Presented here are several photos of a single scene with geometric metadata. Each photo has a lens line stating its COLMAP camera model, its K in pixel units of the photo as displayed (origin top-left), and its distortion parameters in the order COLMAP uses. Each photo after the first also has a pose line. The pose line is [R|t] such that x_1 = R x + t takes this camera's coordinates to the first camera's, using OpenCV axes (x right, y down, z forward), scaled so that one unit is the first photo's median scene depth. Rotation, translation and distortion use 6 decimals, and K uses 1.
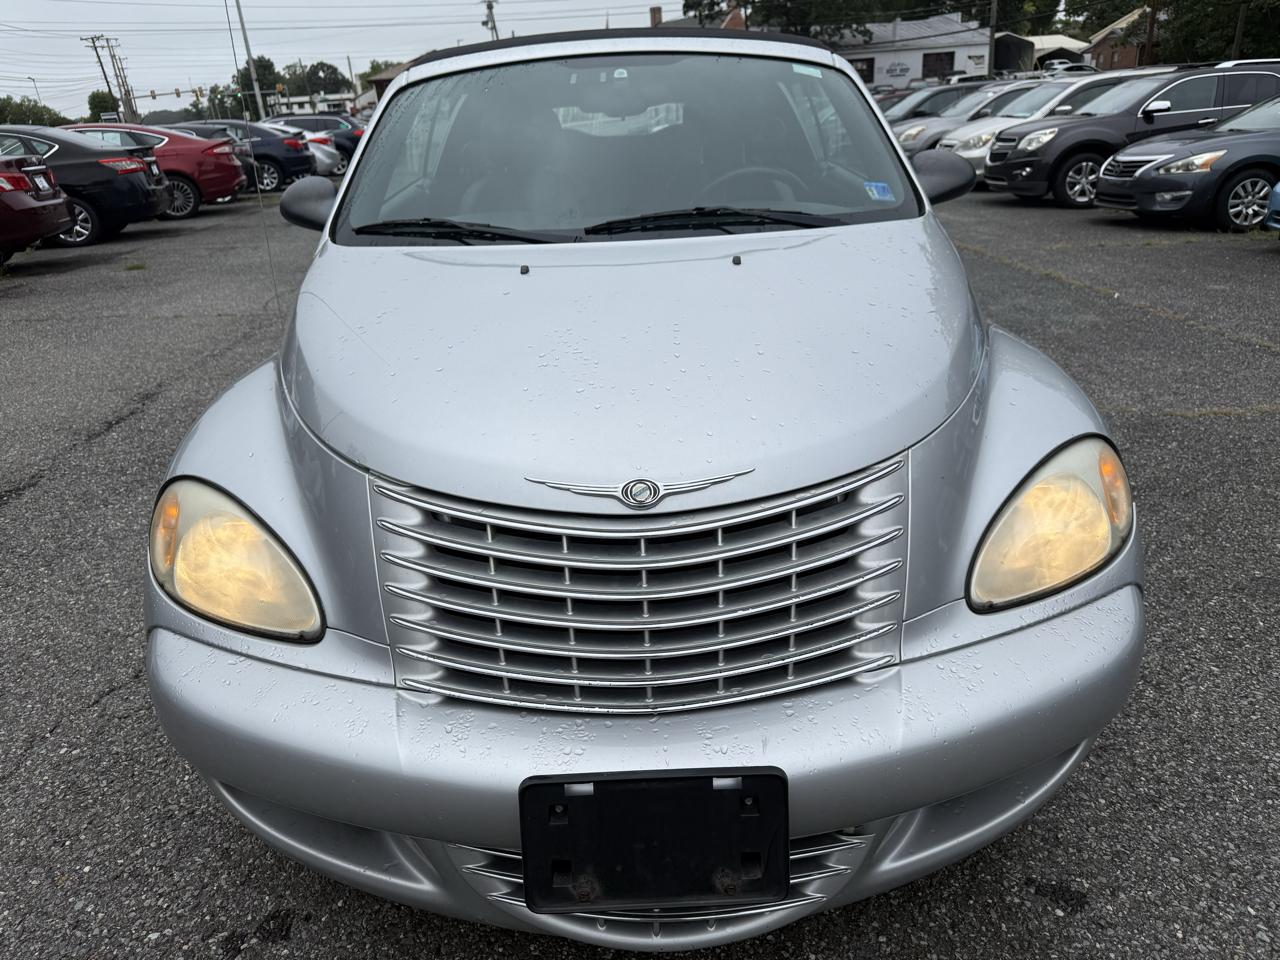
lens RADIAL K [[917.3, 0, 636.3], [0, 917.3, 486.6], [0, 0, 1]] dist [0.007752, -0.005041]
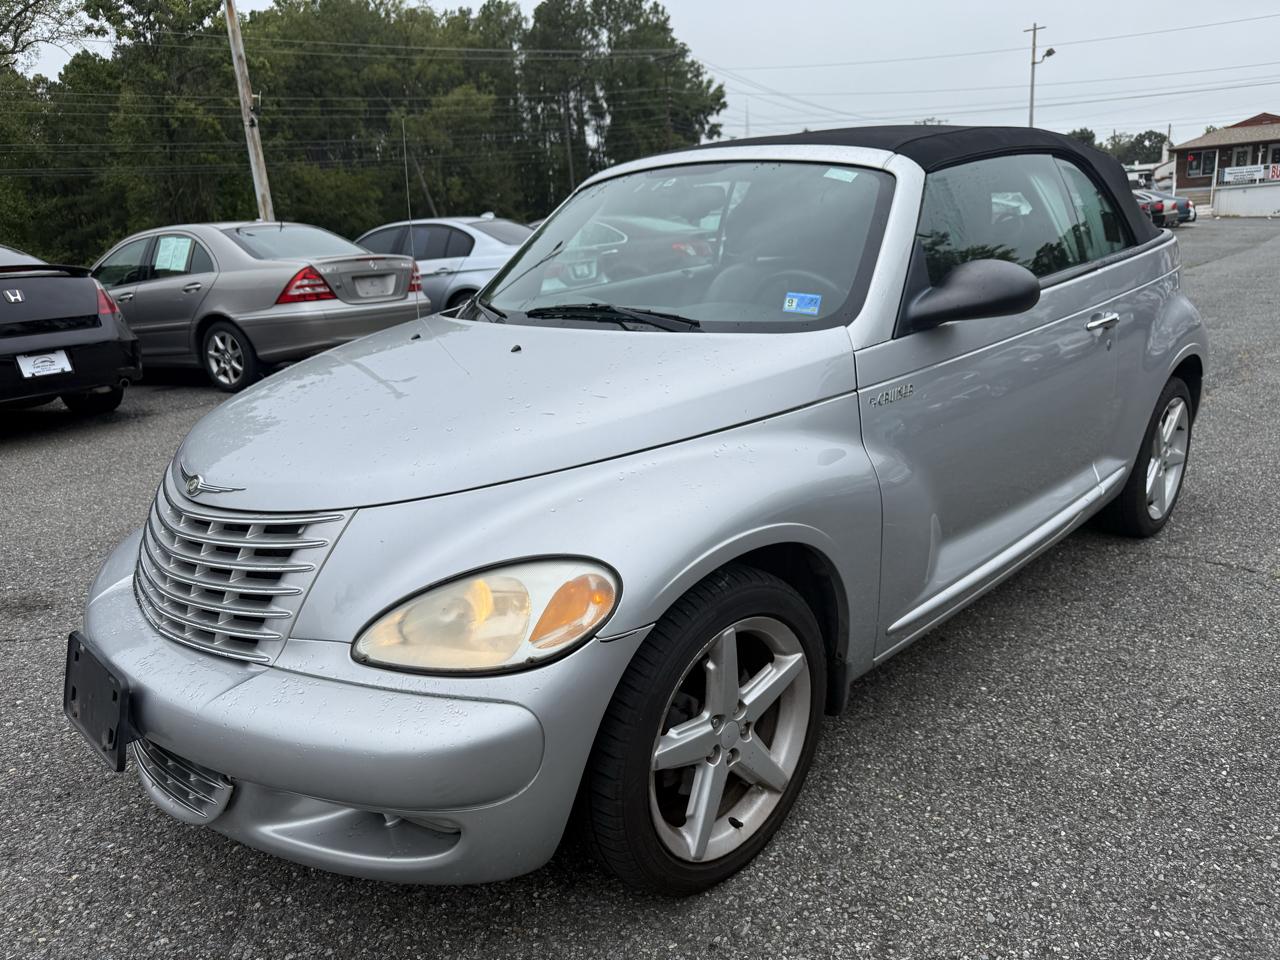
lens RADIAL K [[917.3, 0, 639.2], [0, 917.3, 487.3], [0, 0, 1]] dist [0.007752, -0.005041]
pose [[0.694984, 0.216441, -0.685676, 0.866938], [-0.261462, 0.964409, 0.039414, -0.134449], [0.669802, 0.151886, 0.726839, 0.232879]]
